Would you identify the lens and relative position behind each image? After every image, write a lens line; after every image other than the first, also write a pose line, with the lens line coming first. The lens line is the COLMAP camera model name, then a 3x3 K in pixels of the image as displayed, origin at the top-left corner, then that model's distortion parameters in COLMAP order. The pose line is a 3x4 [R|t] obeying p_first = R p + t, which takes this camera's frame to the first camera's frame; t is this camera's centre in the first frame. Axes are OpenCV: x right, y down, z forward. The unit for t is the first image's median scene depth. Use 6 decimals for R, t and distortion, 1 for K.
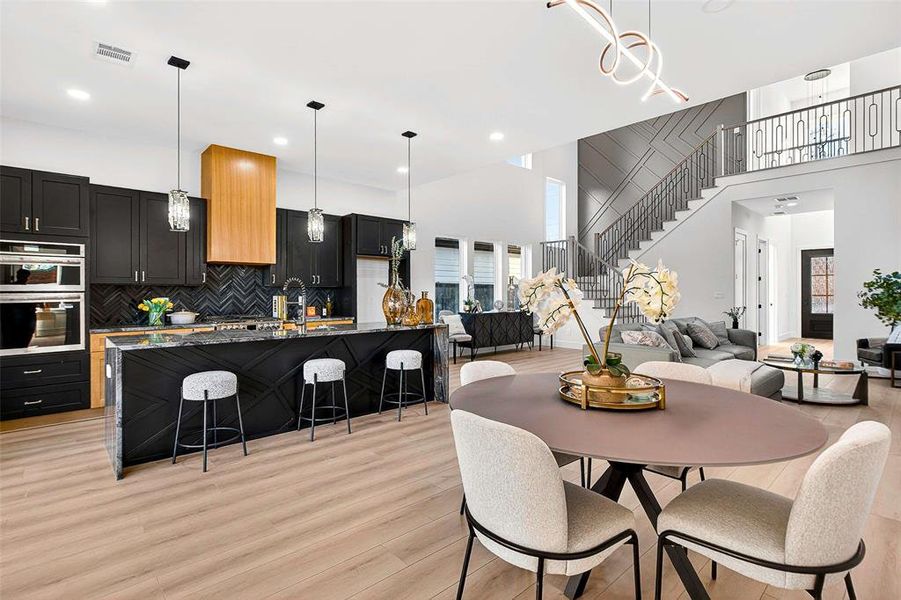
lens RADIAL K [[426.1, 0, 445.4], [0, 426.1, 293.7], [0, 0, 1]] dist [-0.012552, 0.000291]
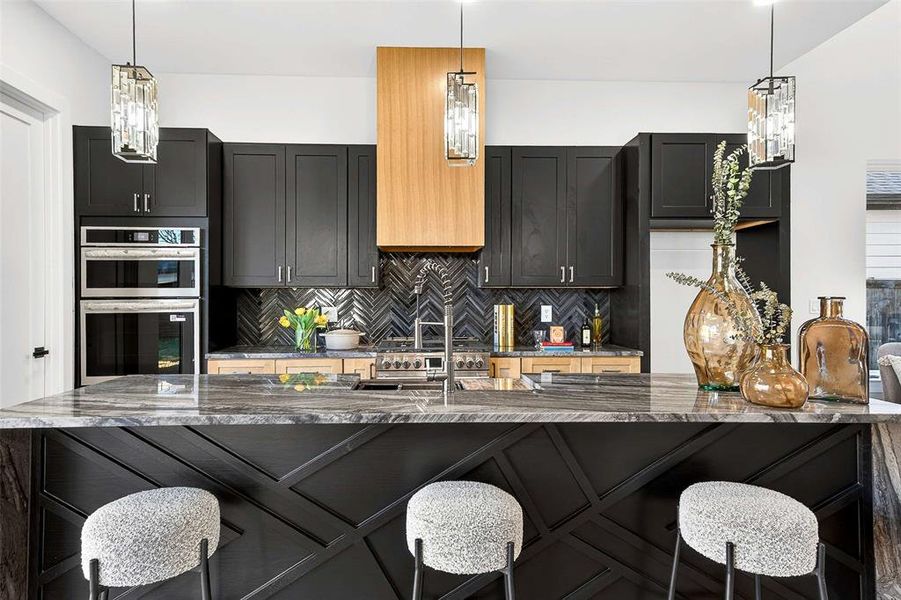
lens RADIAL K [[511.7, 0, 442.0], [0, 511.7, 295.4], [0, 0, 1]] dist [0.027352, 0.002723]
pose [[0.764543, -0.003819, -0.644562, -0.021395], [-0.003026, 0.999950, -0.009514, -0.001255], [0.644566, 0.009224, 0.764493, 0.528858]]
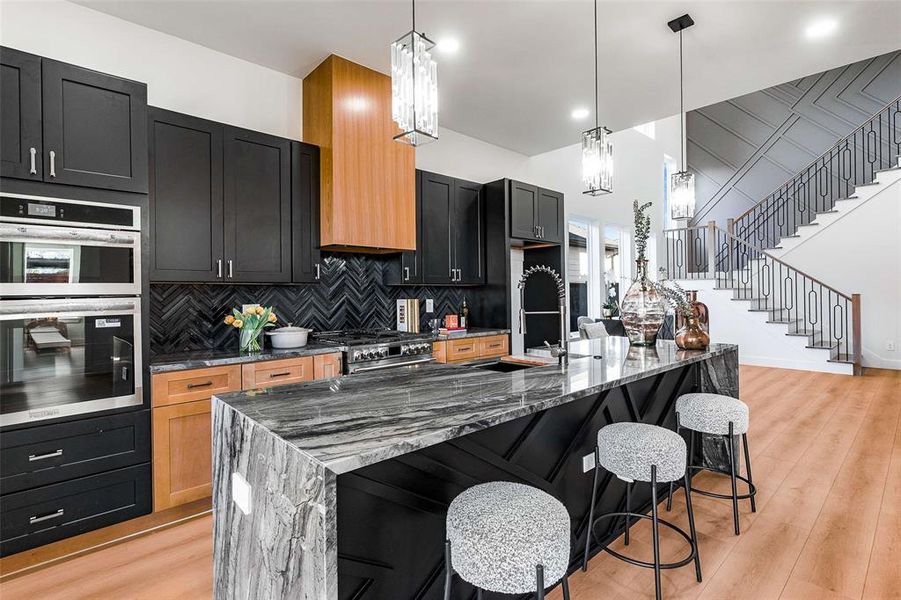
lens RADIAL K [[426.1, 0, 447.8], [0, 426.1, 294.1], [0, 0, 1]] dist [-0.012552, 0.000291]
pose [[0.999968, -0.007927, 0.000911, -0.399937], [0.007928, 0.999968, -0.000997, -0.002694], [-0.000903, 0.001005, 0.999999, 0.397491]]
